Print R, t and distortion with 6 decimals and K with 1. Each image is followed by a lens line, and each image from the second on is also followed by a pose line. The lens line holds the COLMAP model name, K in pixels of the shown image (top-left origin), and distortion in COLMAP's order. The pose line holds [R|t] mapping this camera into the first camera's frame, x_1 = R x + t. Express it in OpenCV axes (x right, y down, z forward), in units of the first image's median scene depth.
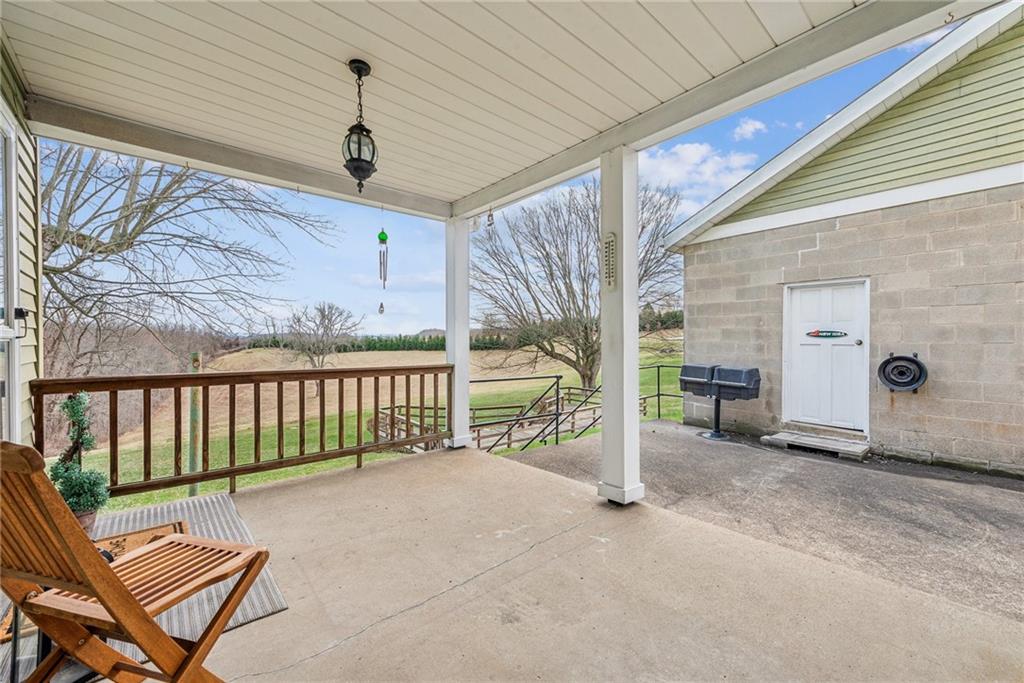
lens RADIAL K [[404.7, 0, 514.5], [0, 404.7, 344.2], [0, 0, 1]] dist [0.002396, 0.000416]
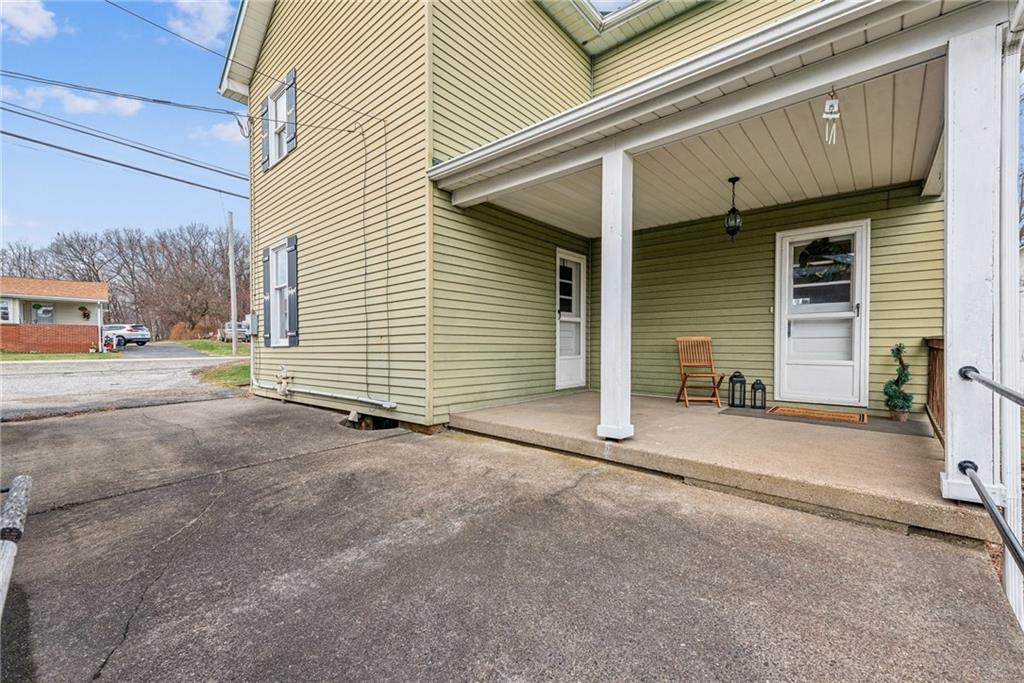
lens RADIAL K [[430.6, 0, 508.2], [0, 430.6, 345.2], [0, 0, 1]] dist [-0.000156, -0.000007]
pose [[-0.991164, 0.004597, -0.132566, 0.647710], [0.004102, 0.999984, 0.004006, 0.076378], [0.132582, 0.003427, -0.991166, 1.926711]]
